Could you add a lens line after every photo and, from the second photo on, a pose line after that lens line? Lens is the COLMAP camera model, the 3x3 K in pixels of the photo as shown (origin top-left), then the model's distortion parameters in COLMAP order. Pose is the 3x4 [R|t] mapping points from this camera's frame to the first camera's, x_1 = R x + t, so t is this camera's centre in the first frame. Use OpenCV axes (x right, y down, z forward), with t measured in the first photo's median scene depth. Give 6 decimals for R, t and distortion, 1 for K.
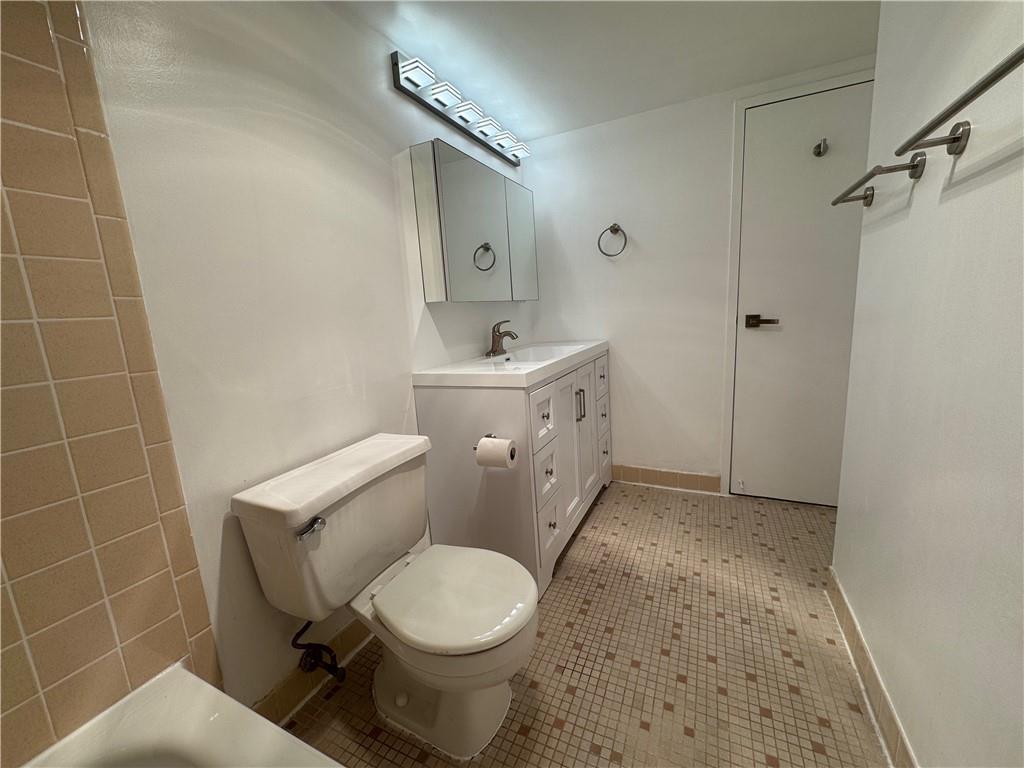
lens RADIAL K [[409.3, 0, 510.0], [0, 409.3, 384.8], [0, 0, 1]] dist [-0.001891, -0.000266]
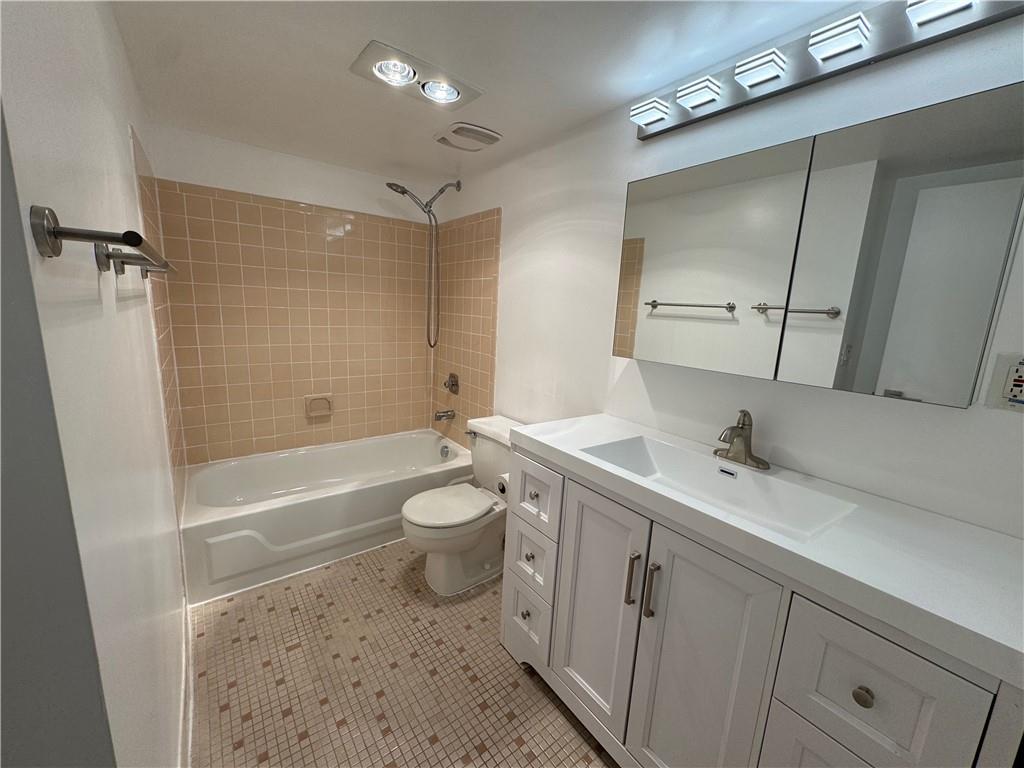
lens RADIAL K [[409.3, 0, 513.8], [0, 409.3, 382.9], [0, 0, 1]] dist [-0.001891, -0.000266]
pose [[-0.454036, 0.203863, -0.867347, 1.035121], [-0.176309, 0.933665, 0.311744, -0.522488], [0.873365, 0.294464, -0.387975, 1.561399]]
